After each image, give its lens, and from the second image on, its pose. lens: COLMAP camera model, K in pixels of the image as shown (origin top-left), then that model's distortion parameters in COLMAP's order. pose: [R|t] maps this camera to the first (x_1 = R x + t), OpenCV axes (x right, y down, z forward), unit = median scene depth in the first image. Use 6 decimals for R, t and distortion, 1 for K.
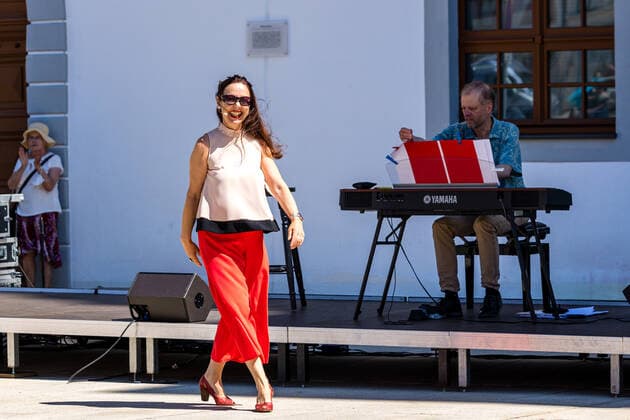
lens RADIAL K [[2414.2, 0, 315.0], [0, 2414.2, 210.0], [0, 0, 1]] dist [-0.172298, -0.532715]
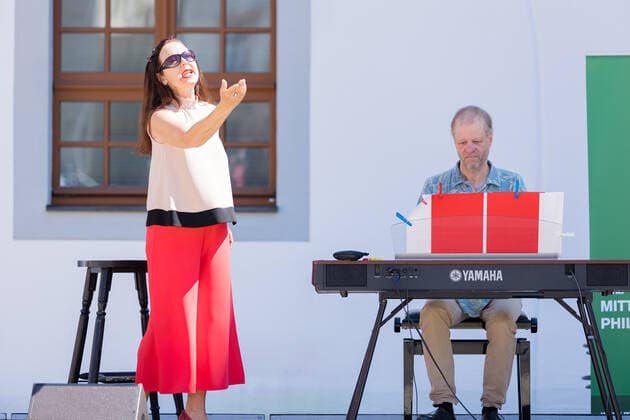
lens RADIAL K [[2414.2, 0, 315.0], [0, 2414.2, 210.0], [0, 0, 1]] dist [-0.172298, -0.532715]
pose [[0.889043, 0.019499, 0.457408, -0.309793], [0.001760, 0.998940, -0.046004, 0.008774], [-0.457820, 0.041705, 0.888066, 0.384739]]
